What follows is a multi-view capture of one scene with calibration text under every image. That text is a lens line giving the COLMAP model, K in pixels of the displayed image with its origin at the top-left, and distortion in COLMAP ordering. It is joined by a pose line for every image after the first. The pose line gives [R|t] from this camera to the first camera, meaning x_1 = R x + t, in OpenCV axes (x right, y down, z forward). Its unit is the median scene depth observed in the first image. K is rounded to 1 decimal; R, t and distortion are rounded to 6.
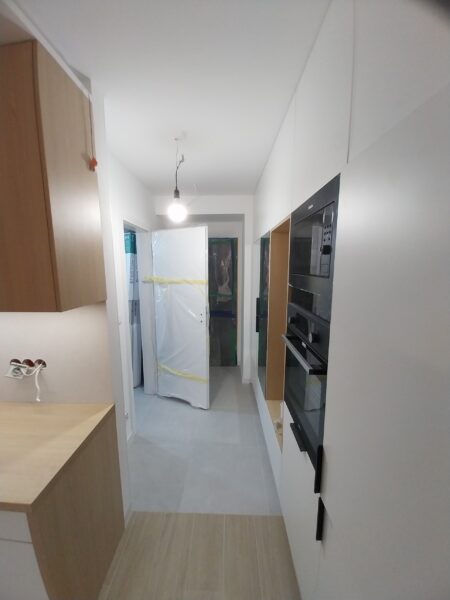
lens RADIAL K [[236.5, 0, 220.9], [0, 236.5, 302.3], [0, 0, 1]] dist [0.015295, -0.014621]
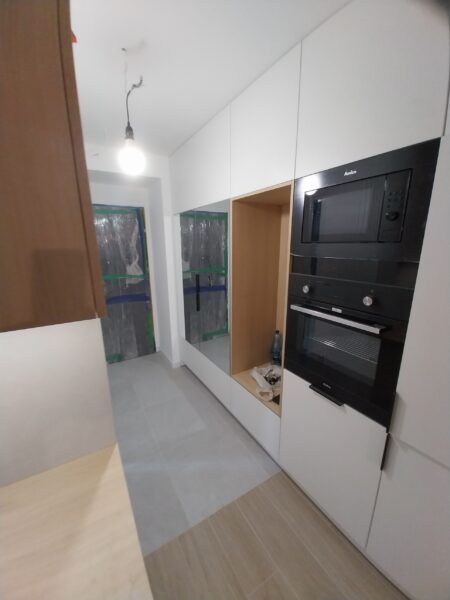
lens RADIAL K [[238.2, 0, 220.1], [0, 238.2, 301.3], [0, 0, 1]] dist [0.016689, -0.014713]
pose [[0.845526, -0.136013, 0.516320, -0.303356], [0.090912, 0.989563, 0.111800, -0.012144], [-0.526138, -0.047590, 0.849067, 0.174214]]
